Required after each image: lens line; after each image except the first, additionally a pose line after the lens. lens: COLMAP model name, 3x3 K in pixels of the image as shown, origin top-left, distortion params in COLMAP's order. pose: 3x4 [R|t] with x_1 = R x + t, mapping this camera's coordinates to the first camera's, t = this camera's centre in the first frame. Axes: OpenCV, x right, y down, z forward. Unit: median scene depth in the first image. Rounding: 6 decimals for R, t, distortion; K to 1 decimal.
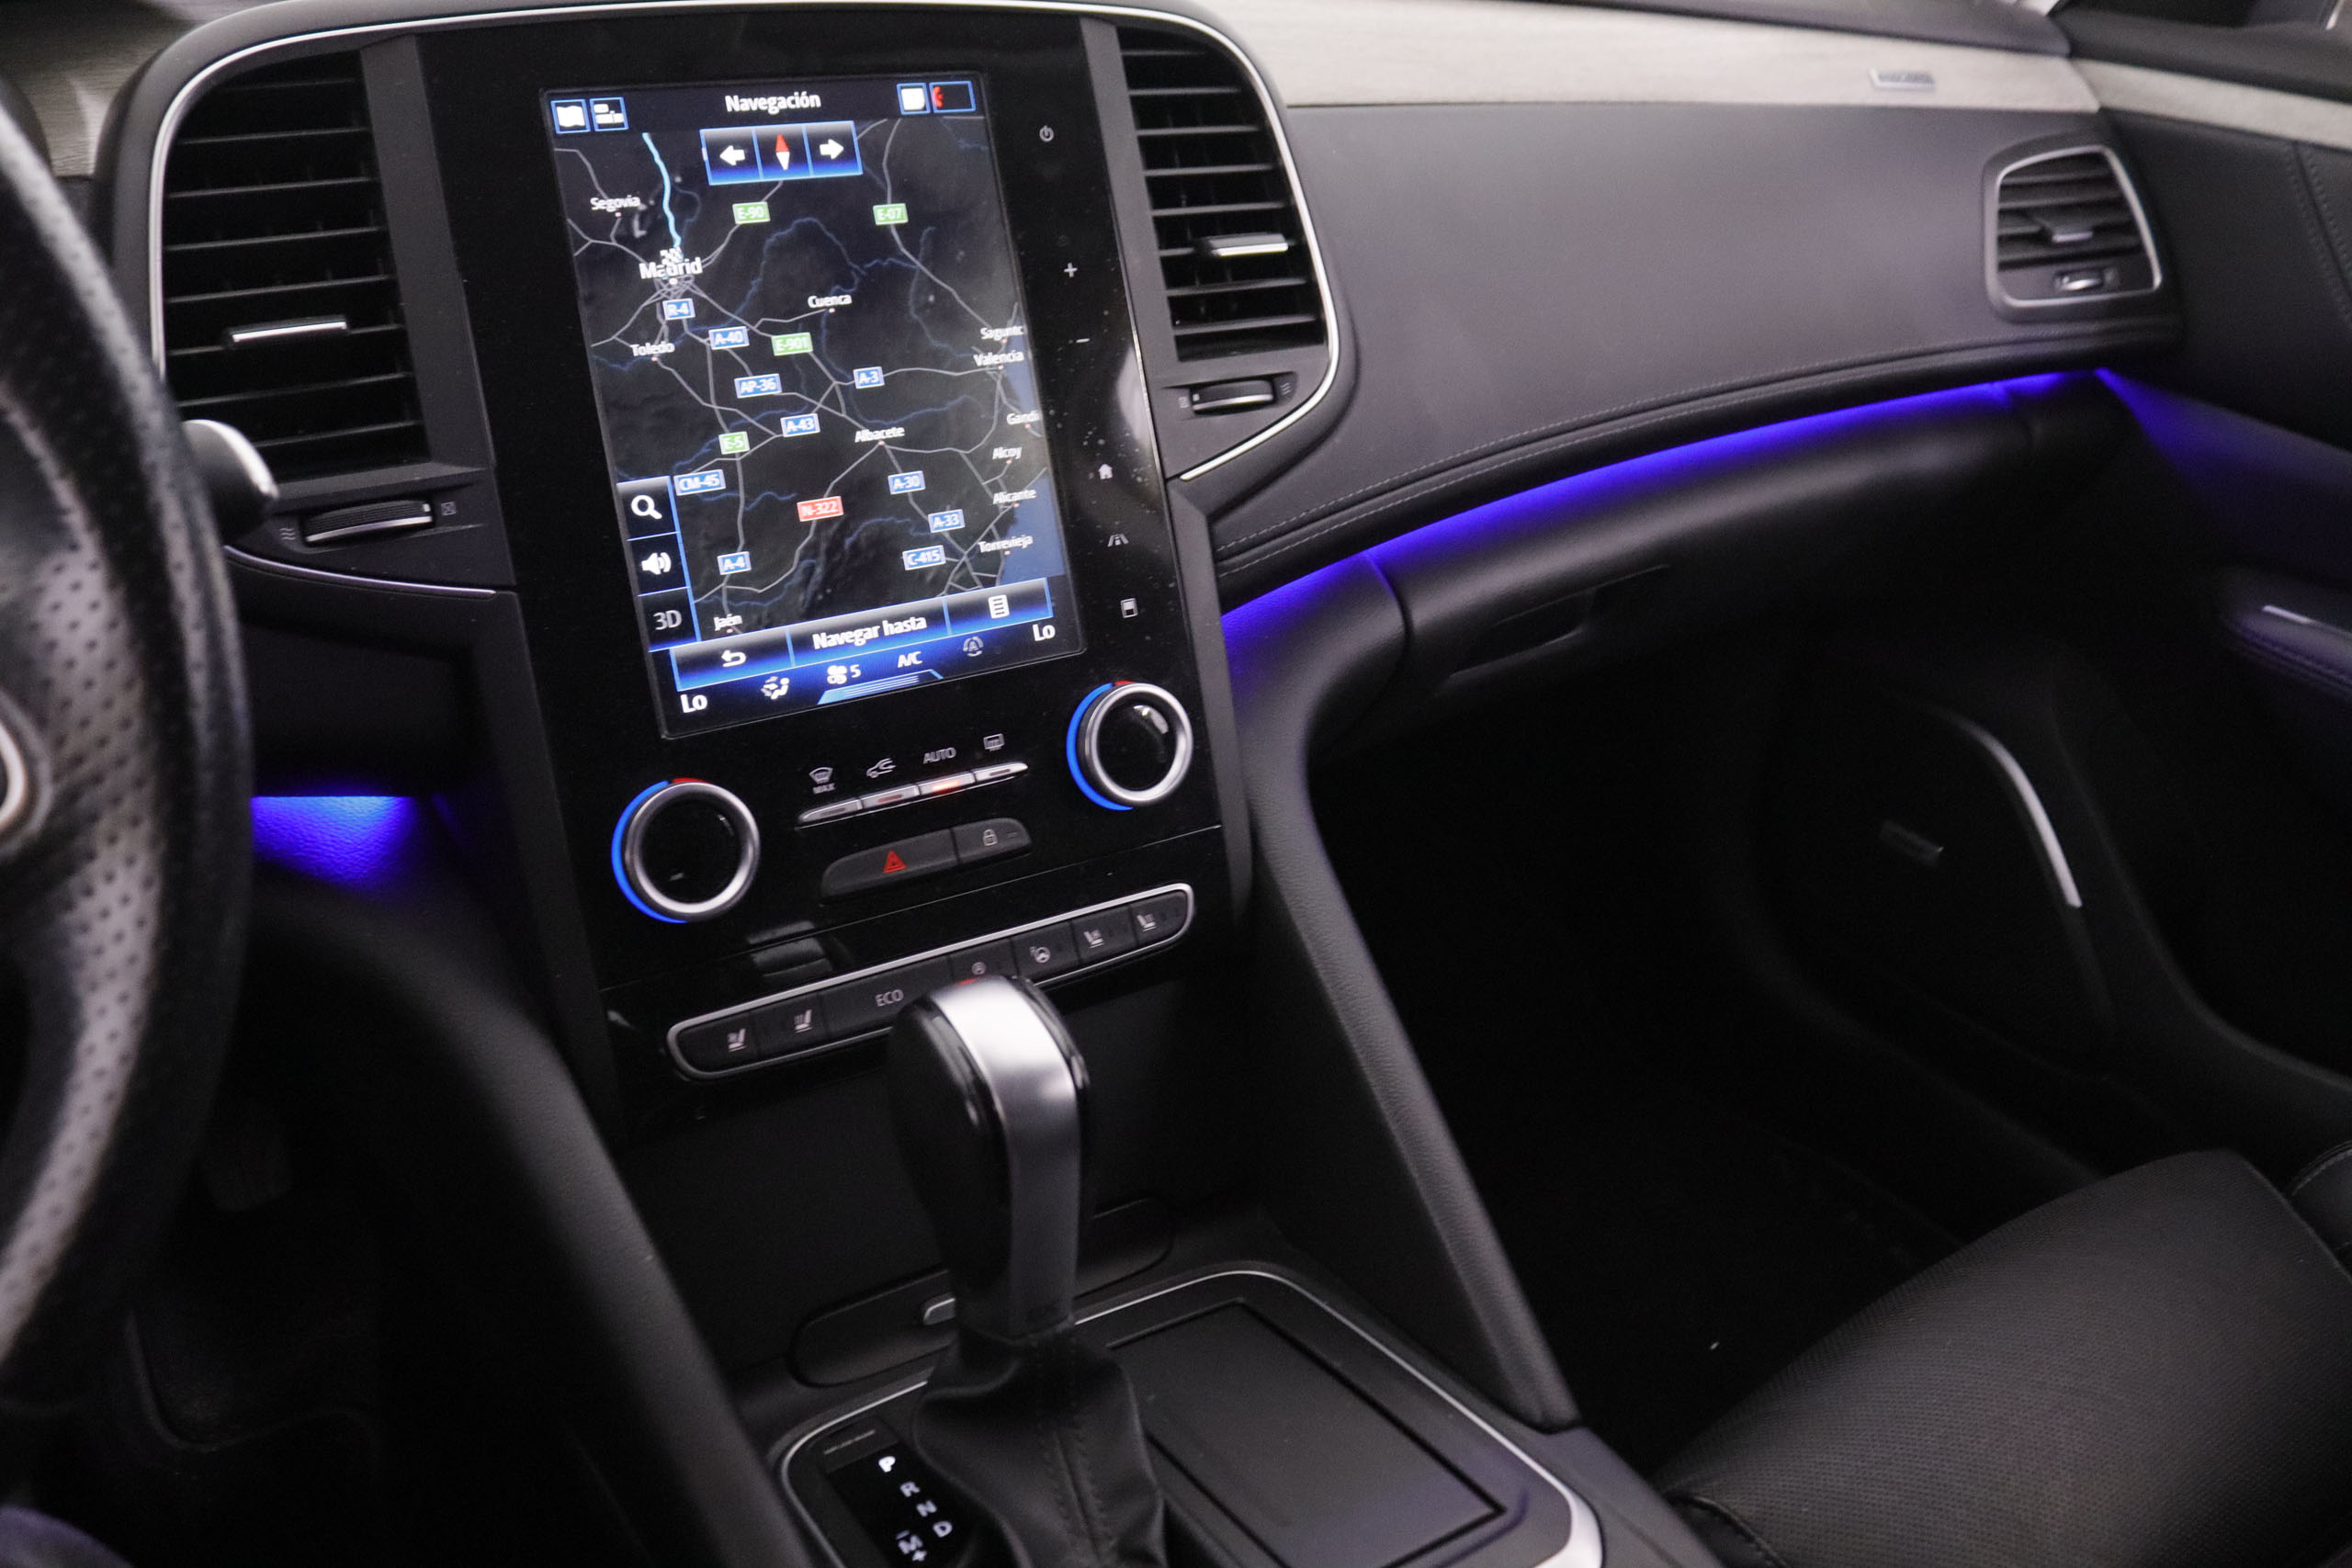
lens RADIAL K [[1949.8, 0, 1181.1], [0, 1949.8, 760.9], [0, 0, 1]] dist [-0.174914, 0.159319]
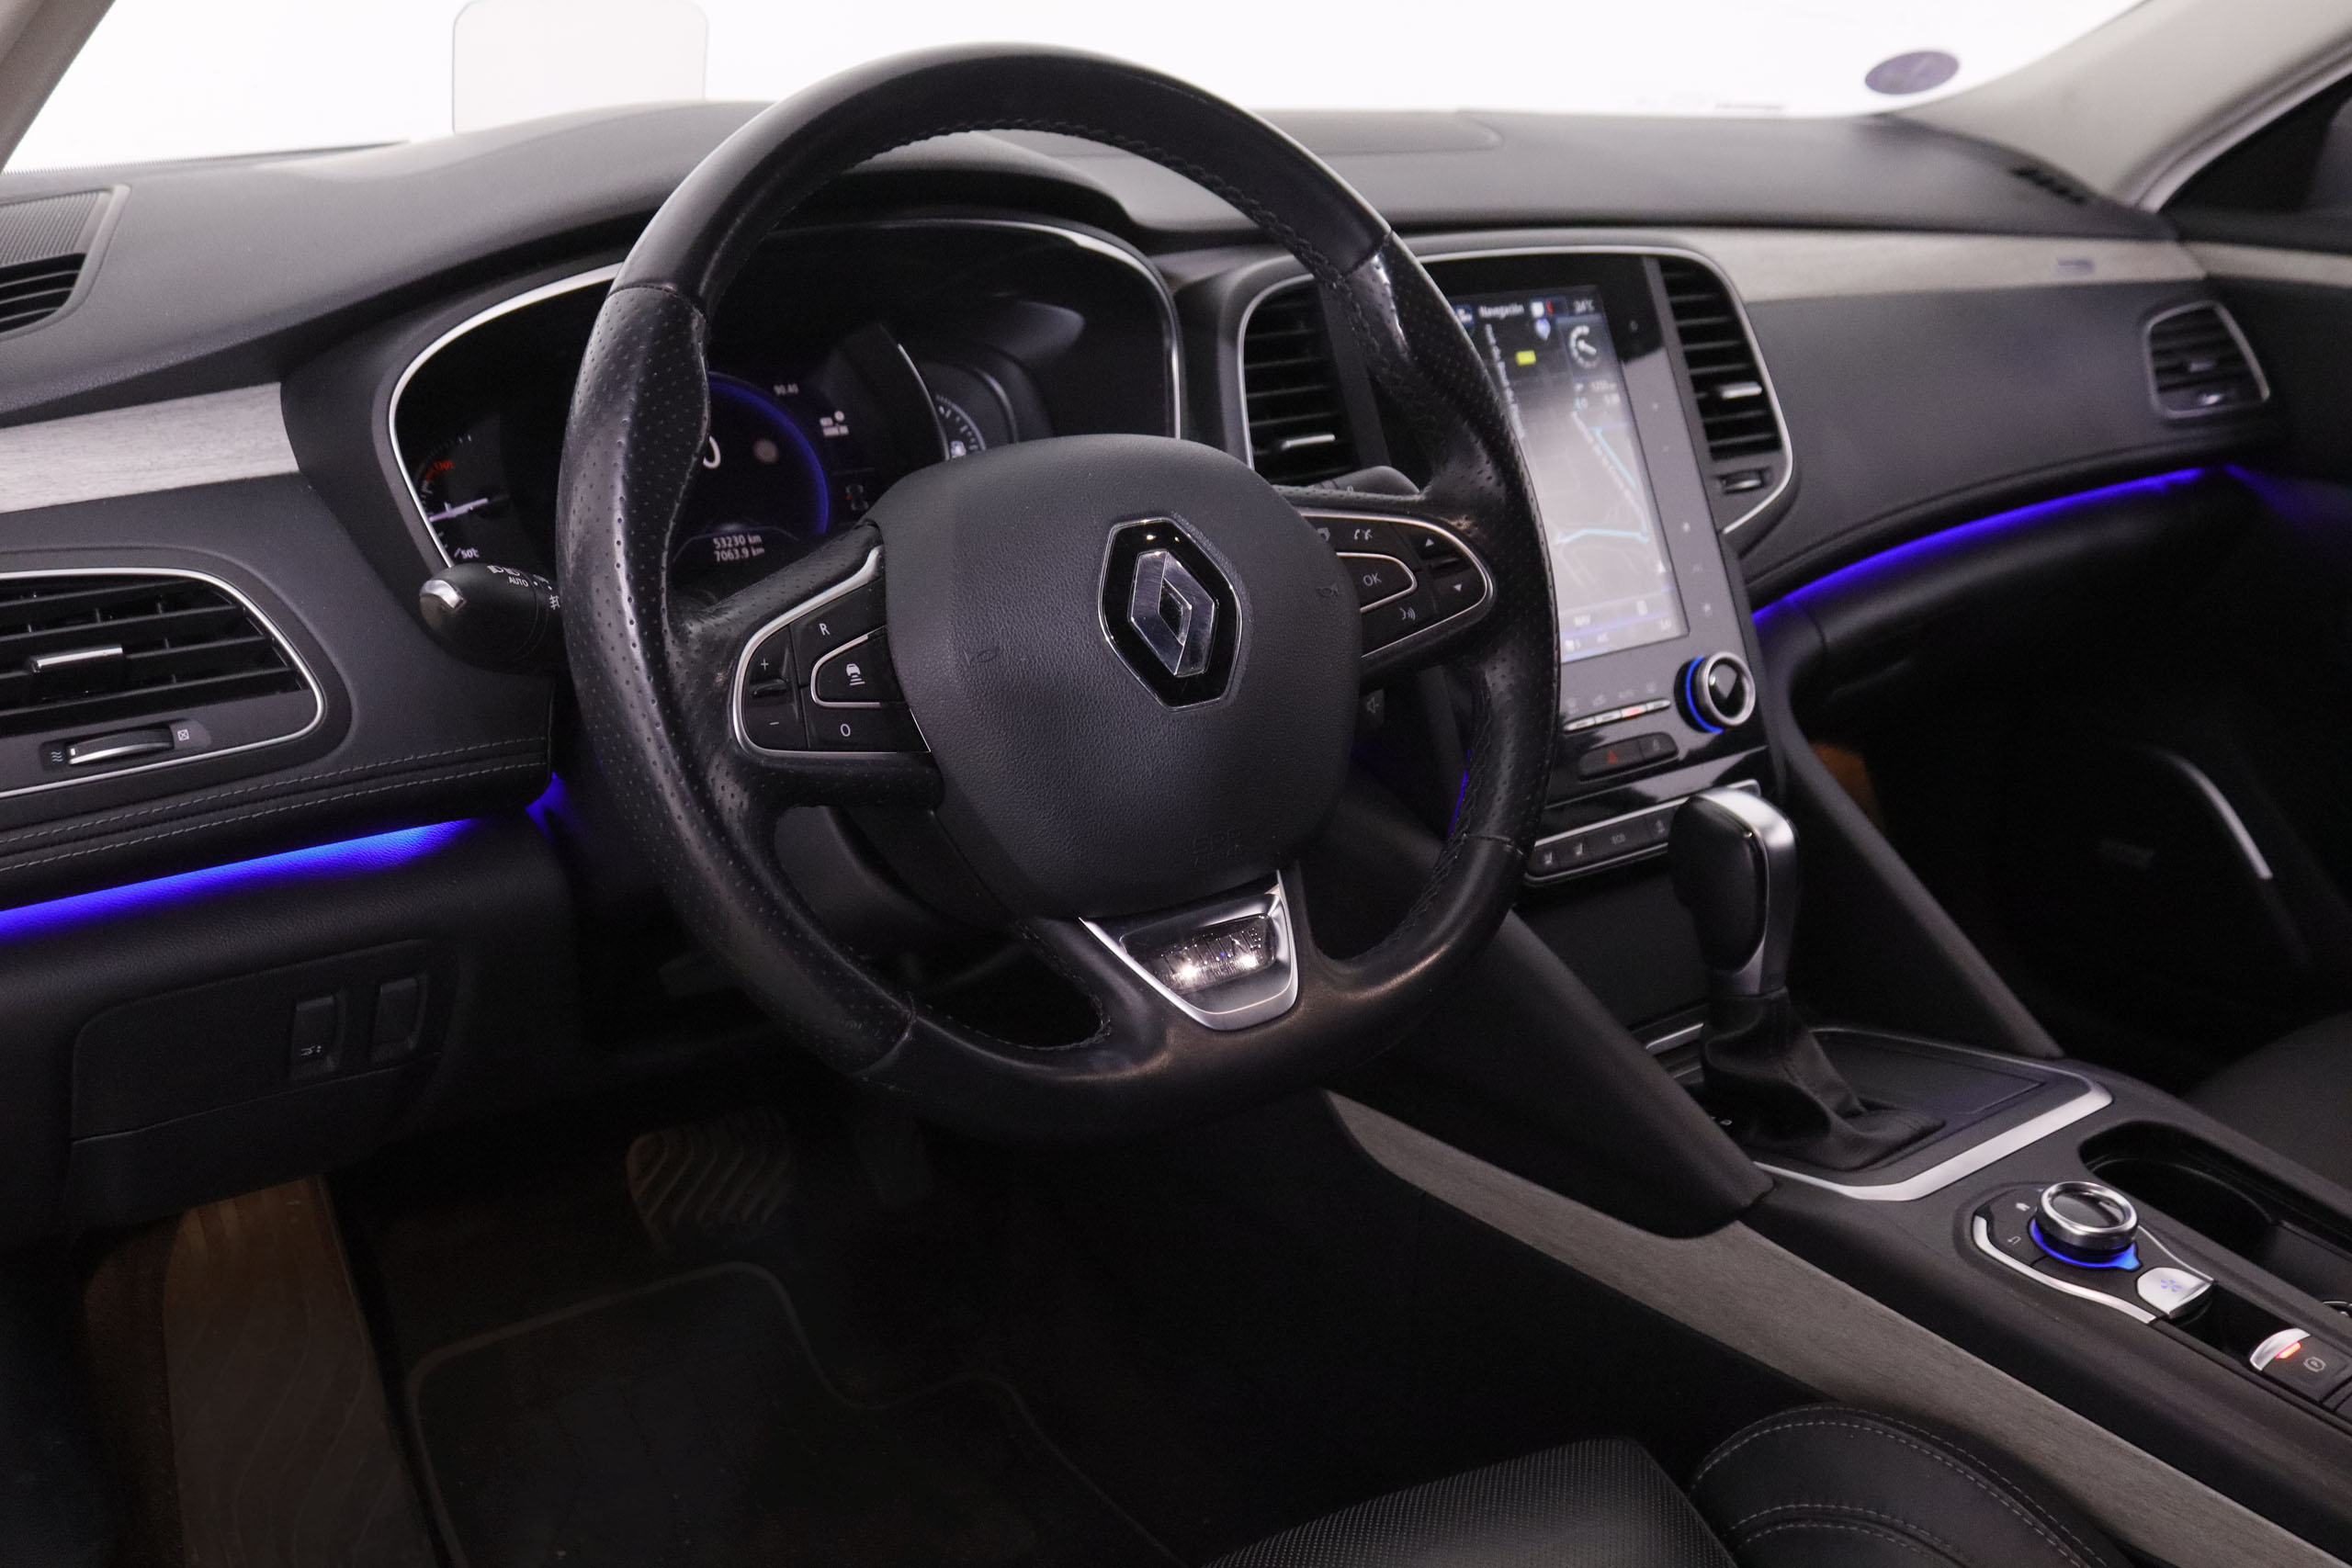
lens RADIAL K [[2363.6, 0, 1178.1], [0, 2363.6, 709.9], [0, 0, 1]] dist [-0.161893, 0.232565]
pose [[0.996011, -0.064598, 0.061561, -0.599170], [0.074372, 0.982171, -0.172655, 0.311297], [-0.049310, 0.176545, 0.983057, -0.889428]]
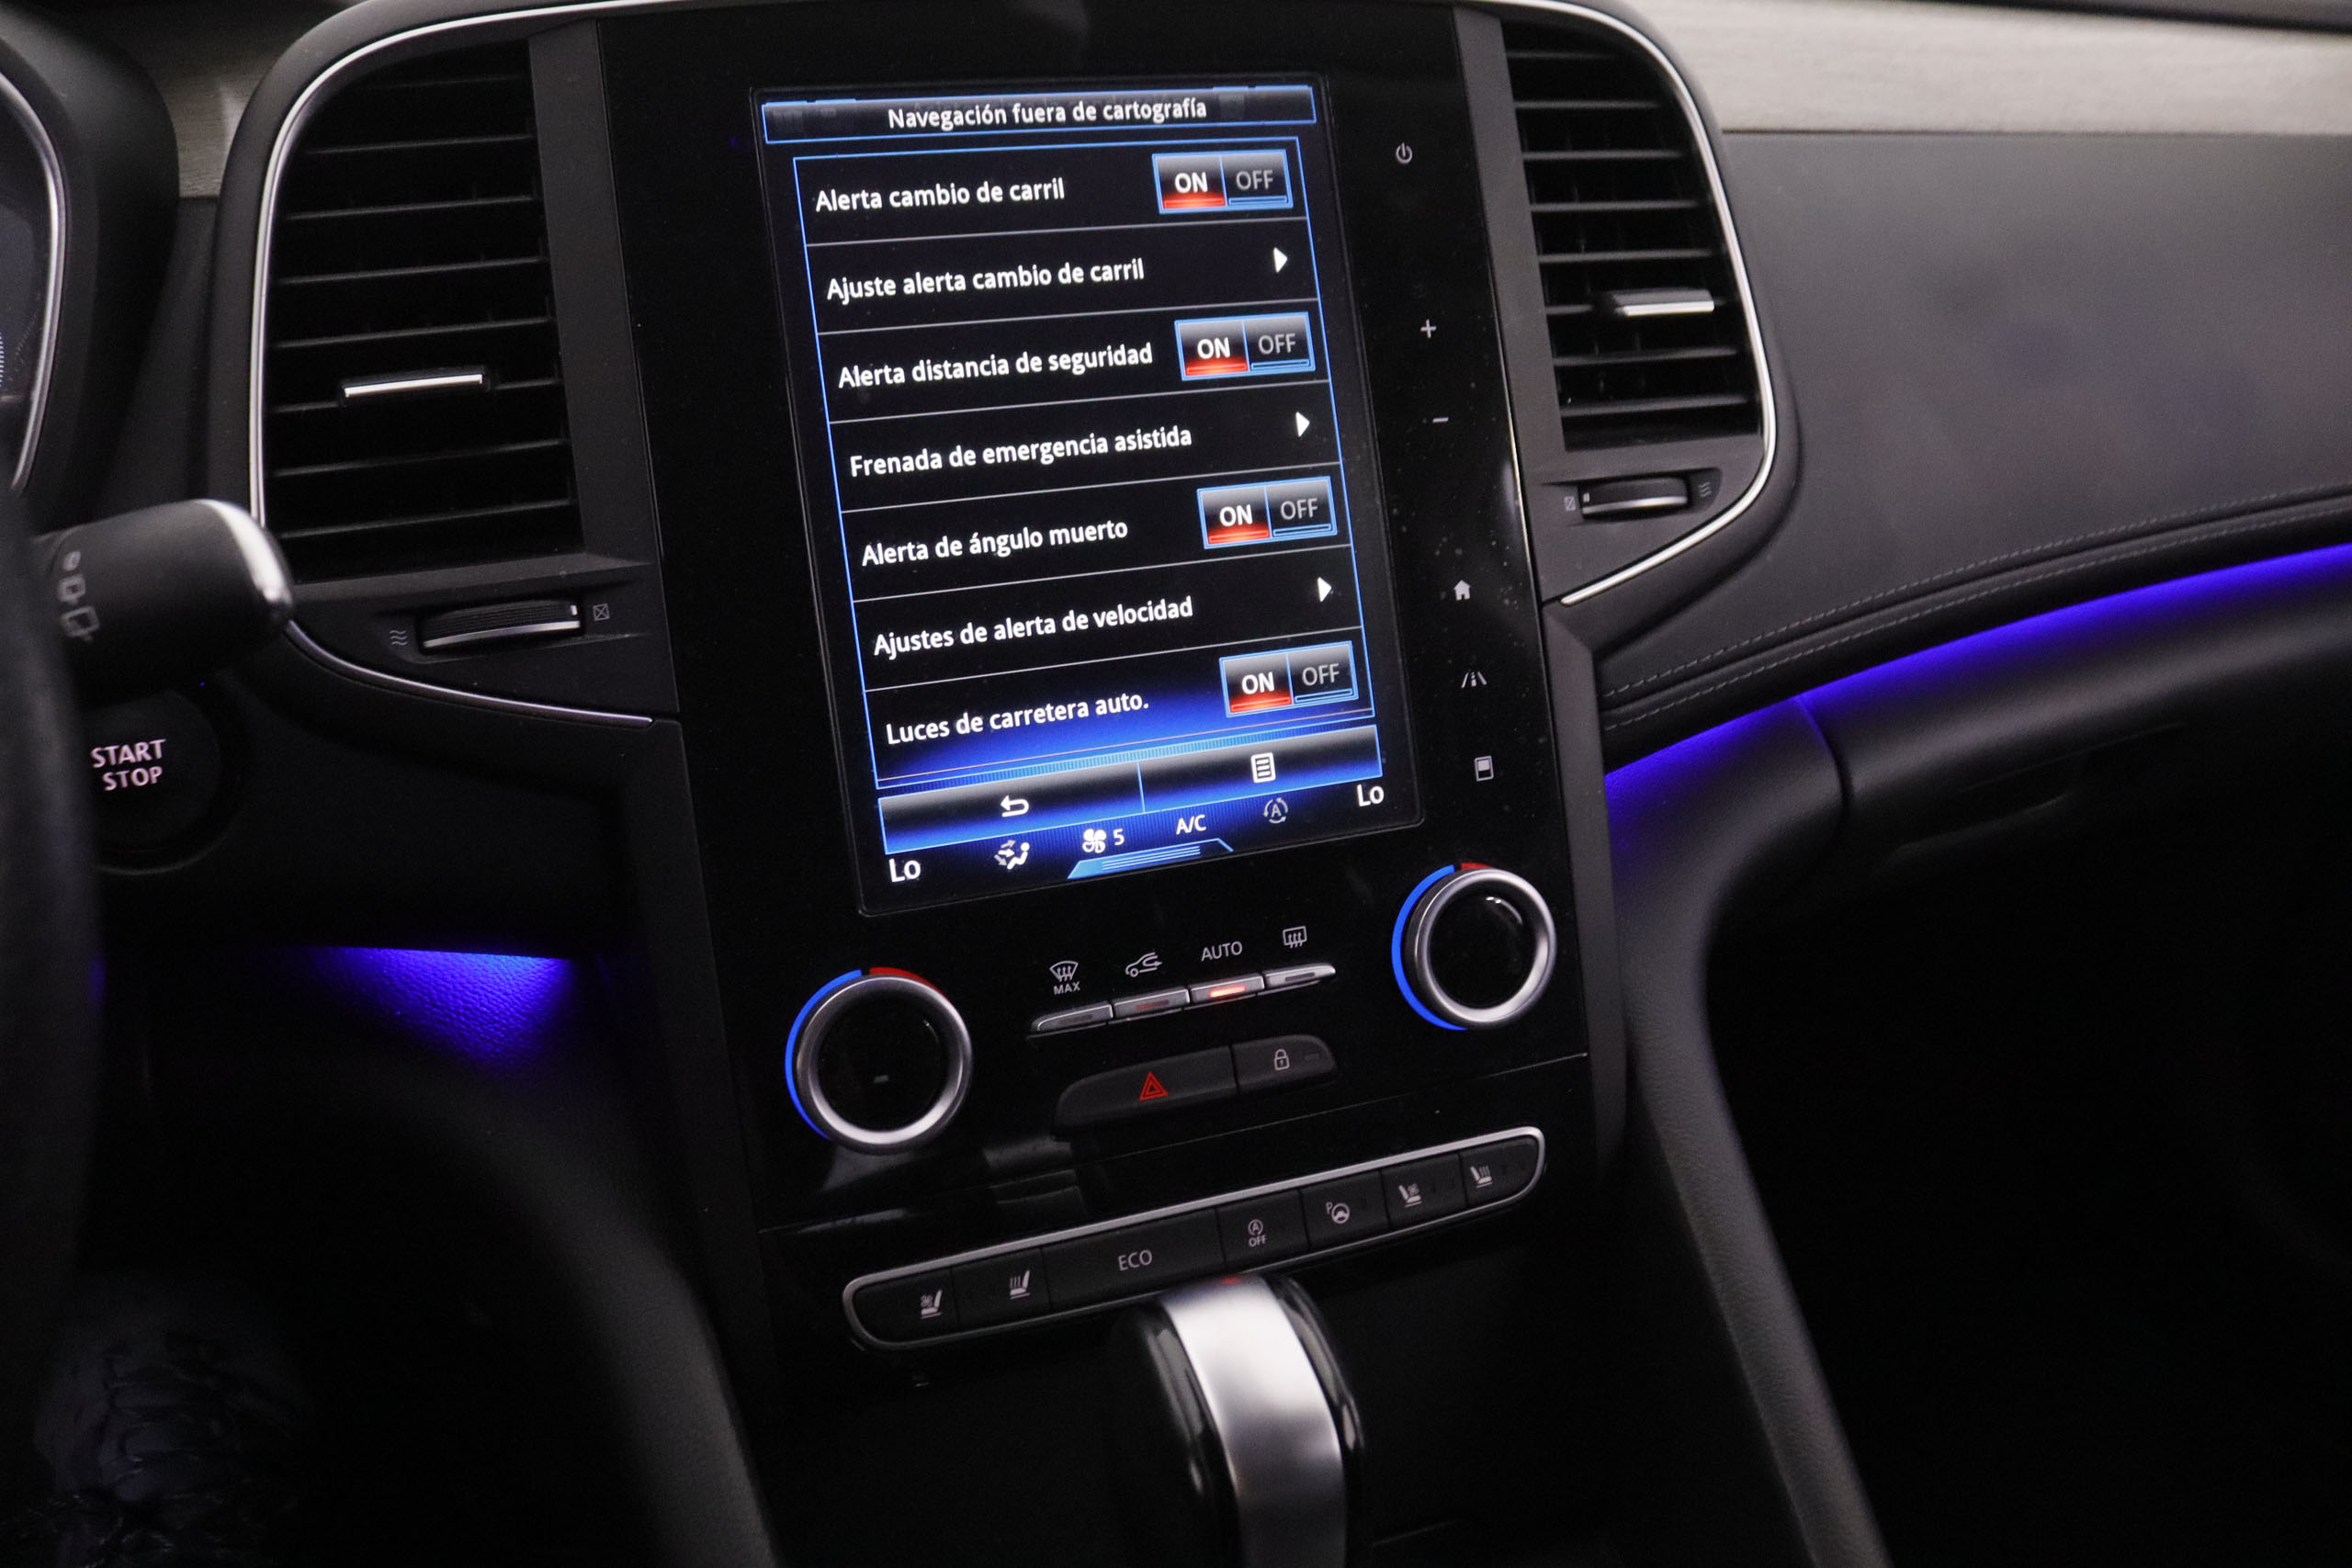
lens RADIAL K [[1908.1, 0, 1163.4], [0, 1908.1, 759.8], [0, 0, 1]] dist [-0.170535, 0.136607]
pose [[0.974938, 0.054174, -0.215782, 0.011798], [-0.061944, 0.997646, -0.029405, -0.052844], [0.213681, 0.042034, 0.975999, 0.244184]]
